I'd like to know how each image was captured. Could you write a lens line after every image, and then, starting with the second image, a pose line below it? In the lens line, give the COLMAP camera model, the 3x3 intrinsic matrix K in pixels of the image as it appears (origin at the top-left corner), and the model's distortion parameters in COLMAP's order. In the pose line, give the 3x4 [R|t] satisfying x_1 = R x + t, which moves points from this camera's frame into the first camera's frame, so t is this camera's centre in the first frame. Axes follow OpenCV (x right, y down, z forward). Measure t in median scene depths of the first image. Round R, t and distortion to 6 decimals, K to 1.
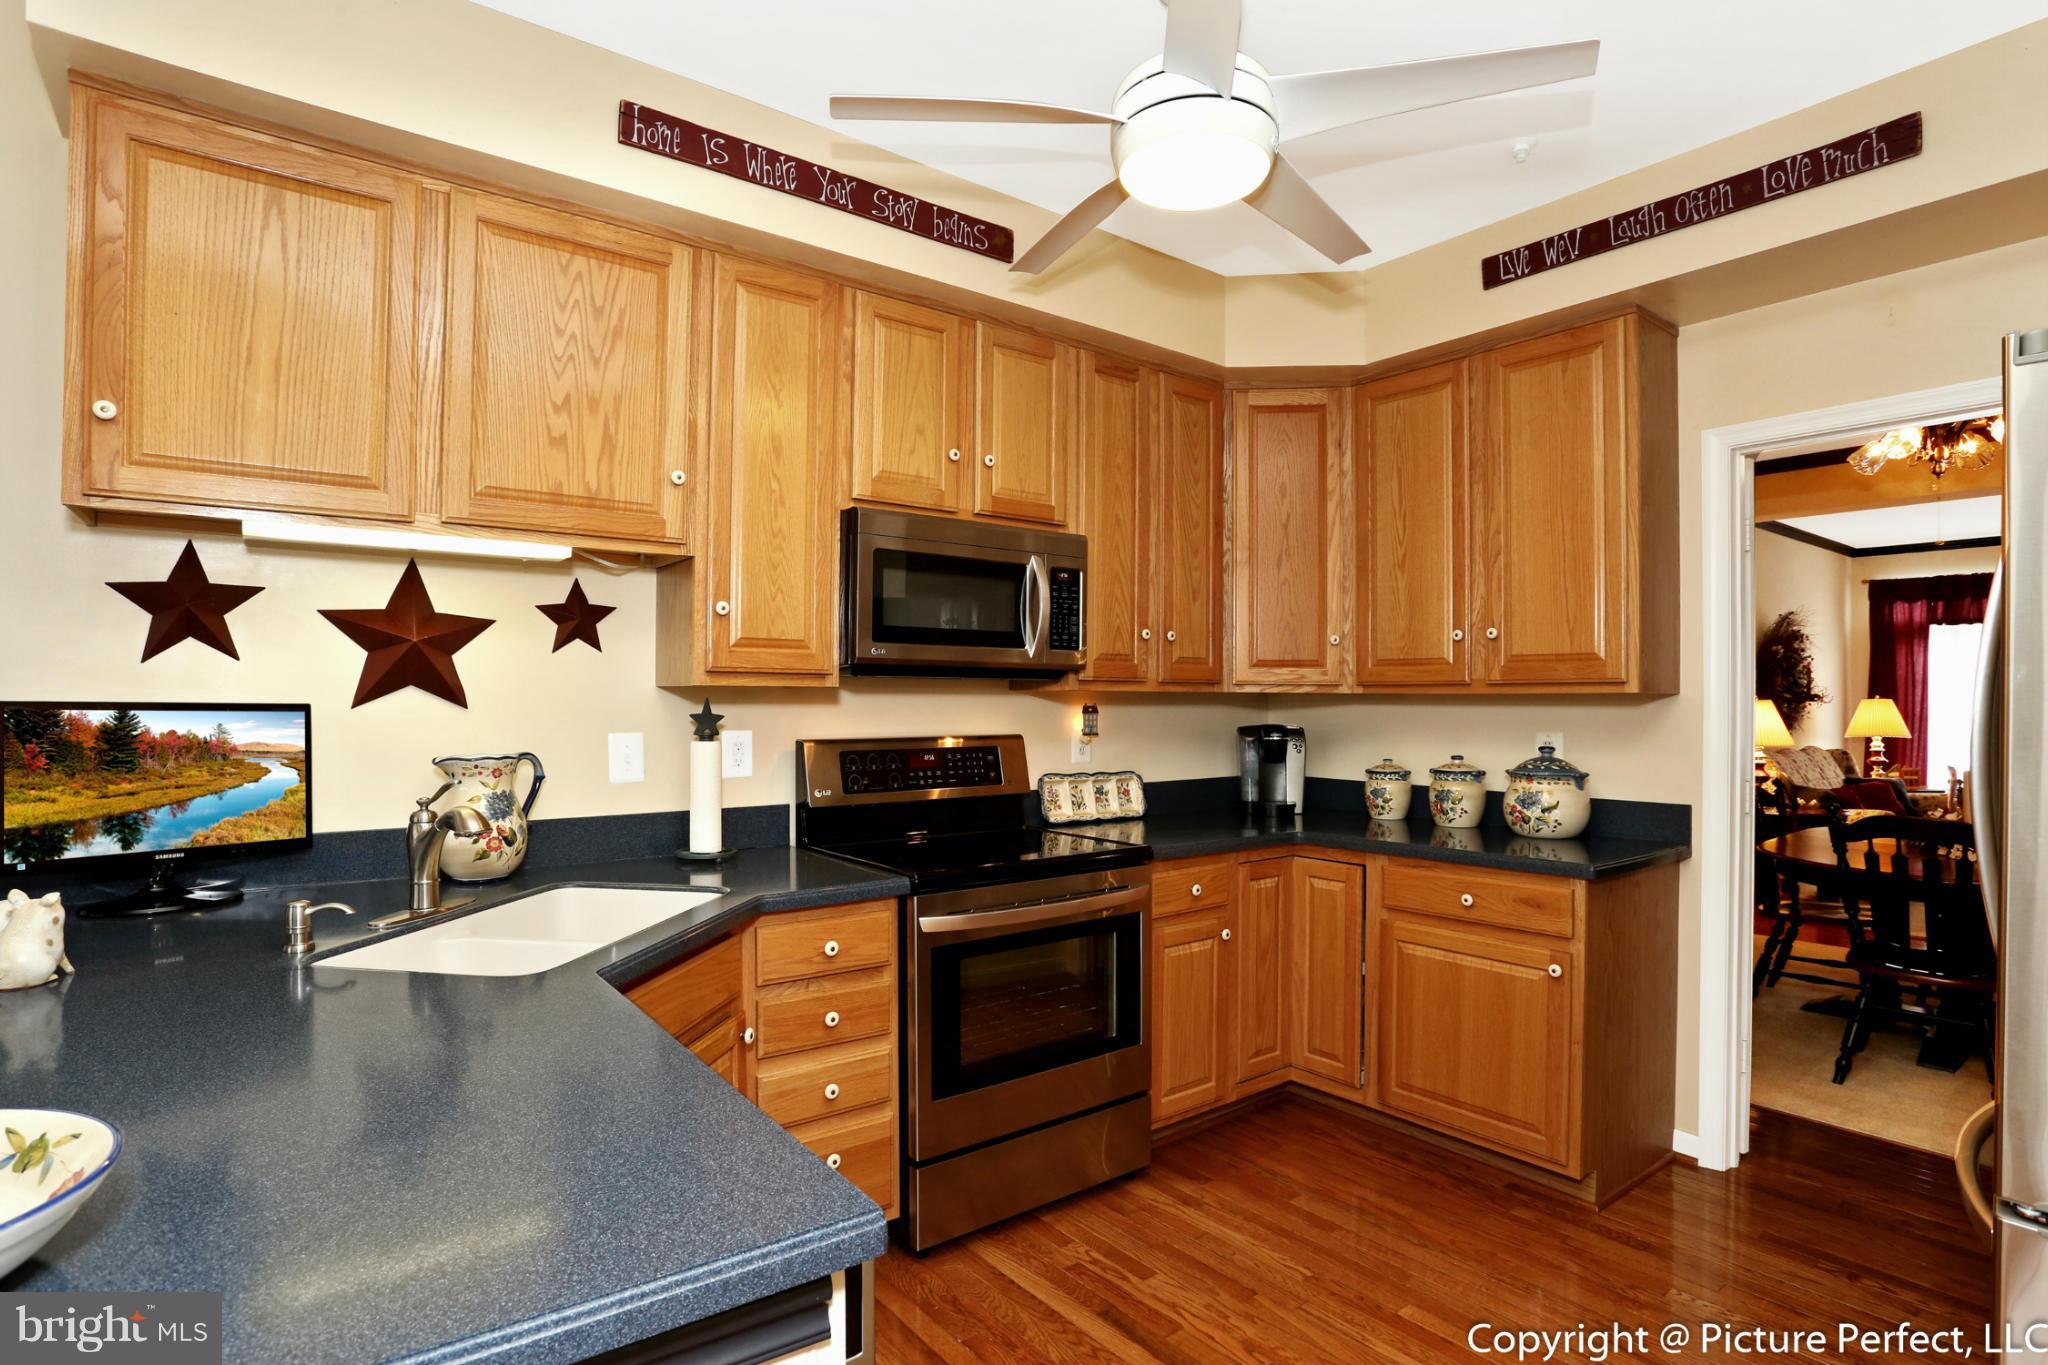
lens RADIAL K [[1030.1, 0, 1011.9], [0, 1030.1, 689.7], [0, 0, 1]] dist [-0.042779, -0.000413]
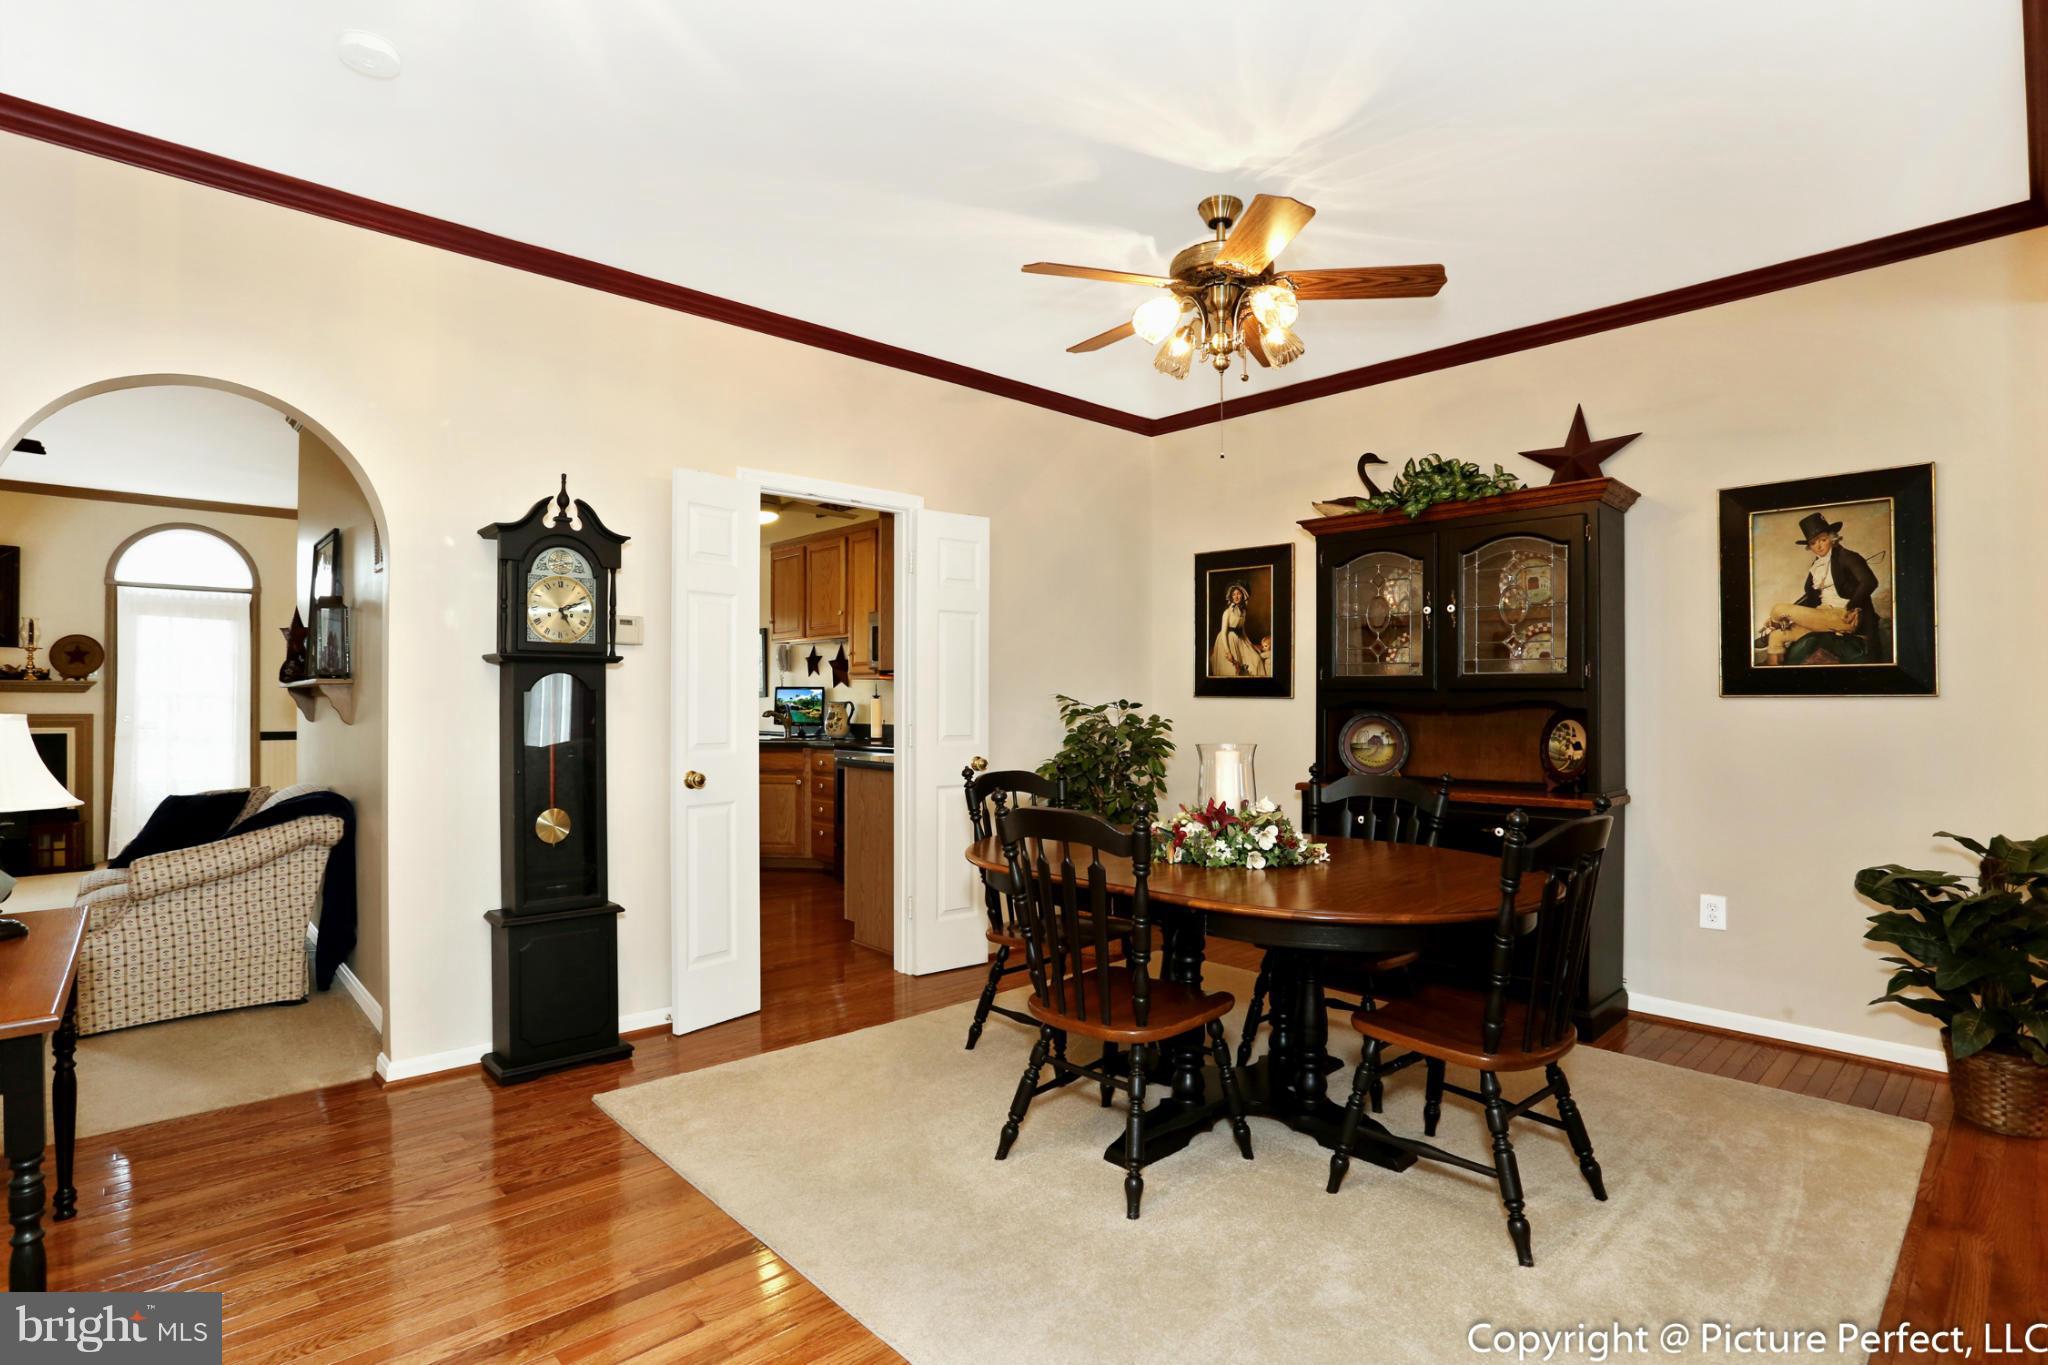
lens RADIAL K [[1030.1, 0, 1011.9], [0, 1030.1, 689.7], [0, 0, 1]] dist [-0.042779, -0.000413]
pose [[0.087066, -0.011954, -0.996131, 2.955426], [0.009922, 0.999889, -0.011132, 0.068647], [0.996153, -0.008914, 0.087175, 1.312321]]
